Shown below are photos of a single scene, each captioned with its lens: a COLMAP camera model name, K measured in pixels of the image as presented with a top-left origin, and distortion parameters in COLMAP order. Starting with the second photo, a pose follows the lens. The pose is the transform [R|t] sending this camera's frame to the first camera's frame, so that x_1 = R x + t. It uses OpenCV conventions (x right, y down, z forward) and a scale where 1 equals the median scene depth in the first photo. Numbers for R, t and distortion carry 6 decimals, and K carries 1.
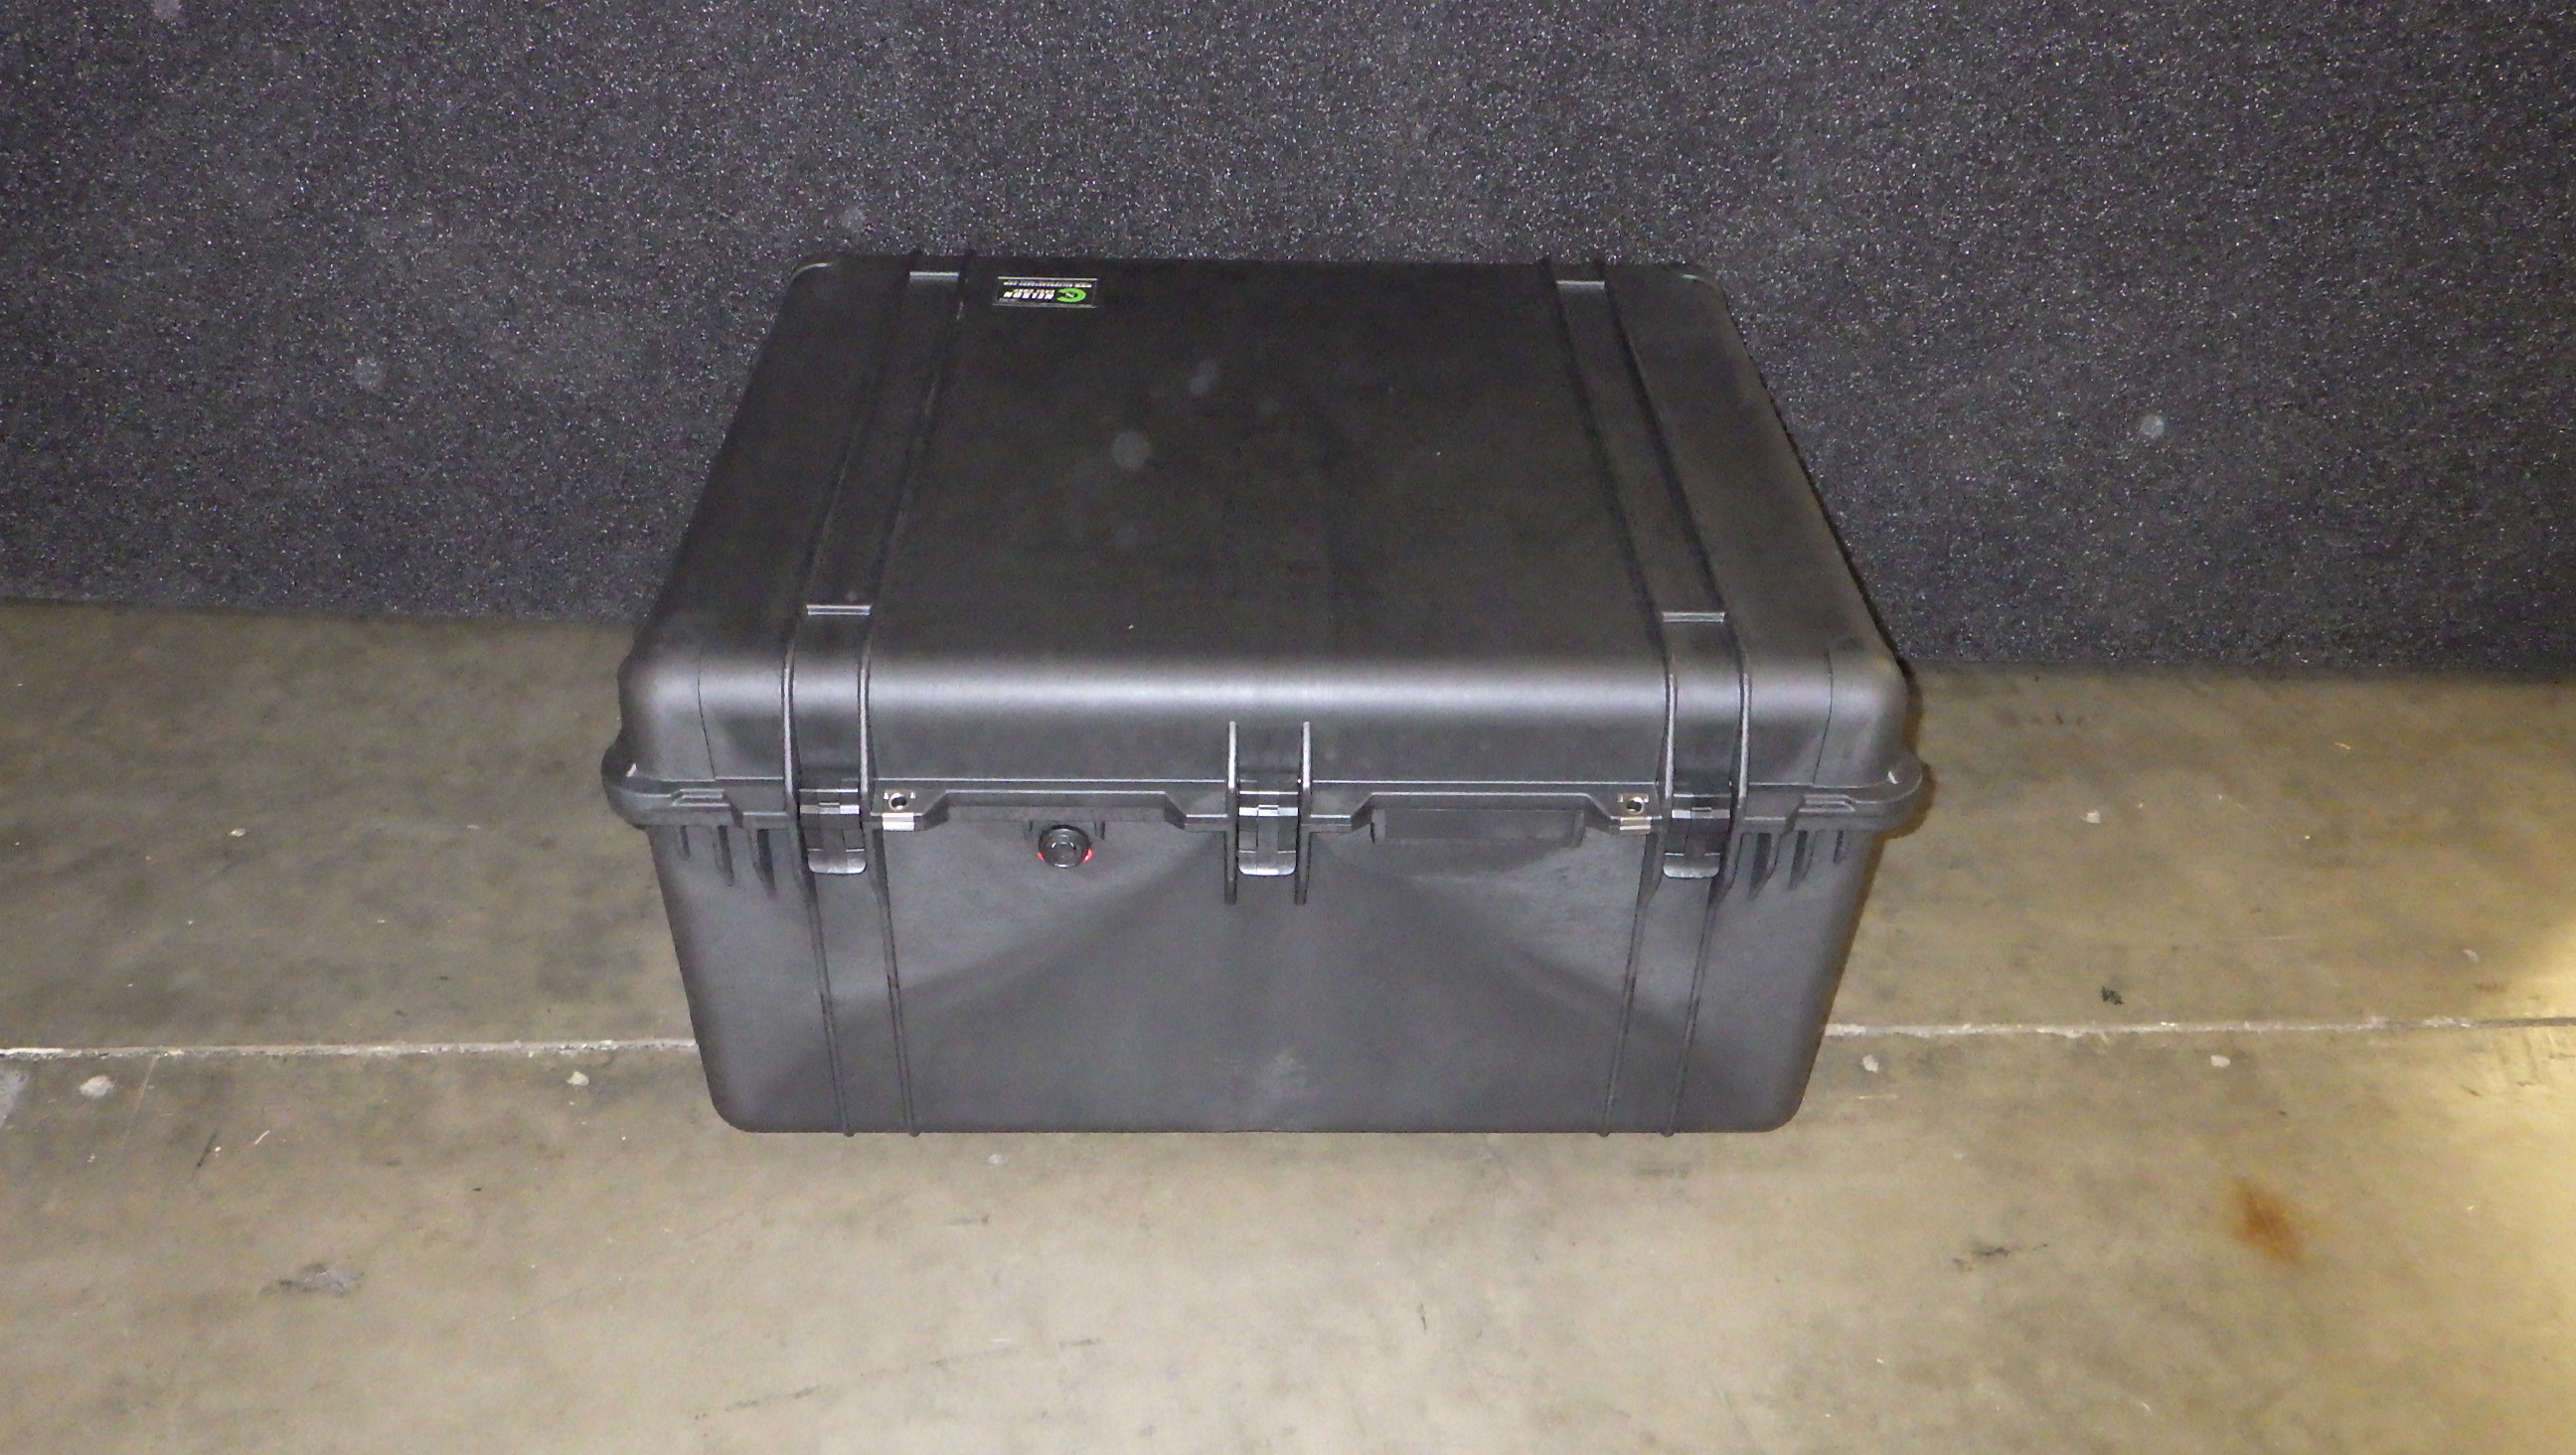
lens RADIAL K [[2137.5, 0, 1282.3], [0, 2137.5, 714.5], [0, 0, 1]] dist [0.005527, -0.003273]
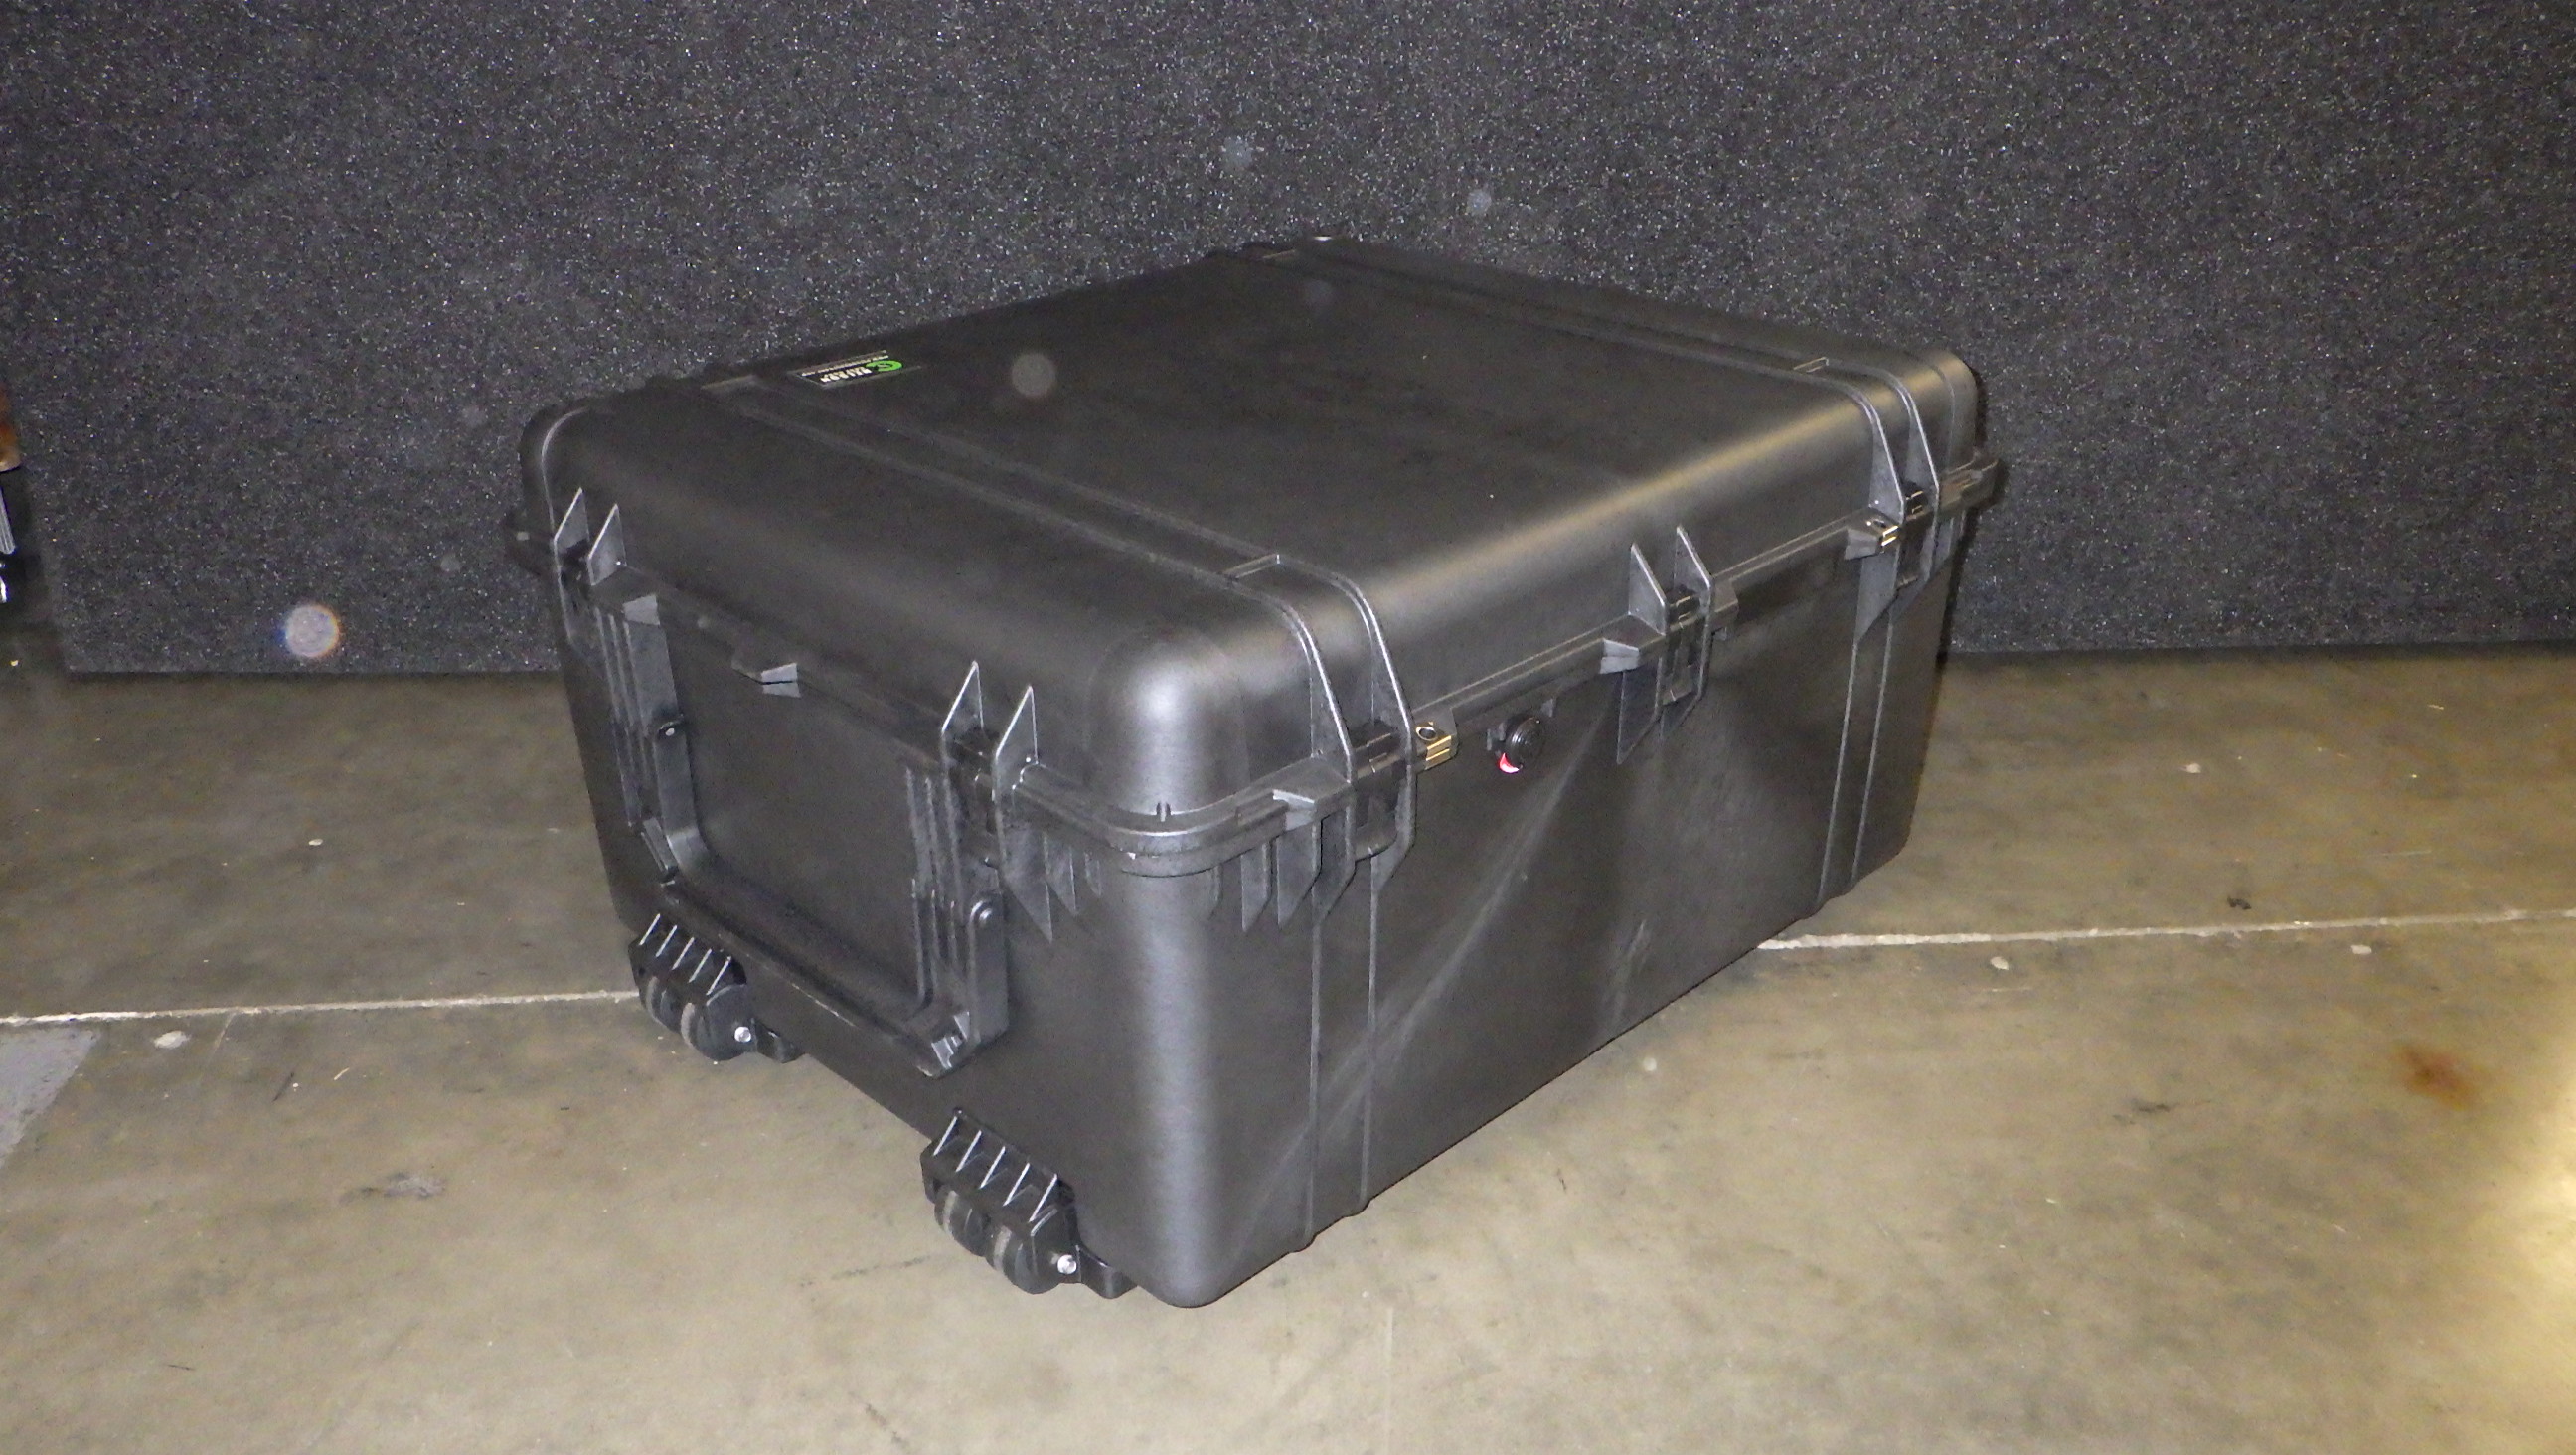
lens RADIAL K [[2137.5, 0, 1282.5], [0, 2137.5, 716.4], [0, 0, 1]] dist [0.005527, -0.003273]
pose [[0.999173, -0.040409, -0.004557, -0.039799], [0.038974, 0.983574, -0.176250, 0.212691], [0.011605, 0.175927, 0.984335, 0.026113]]
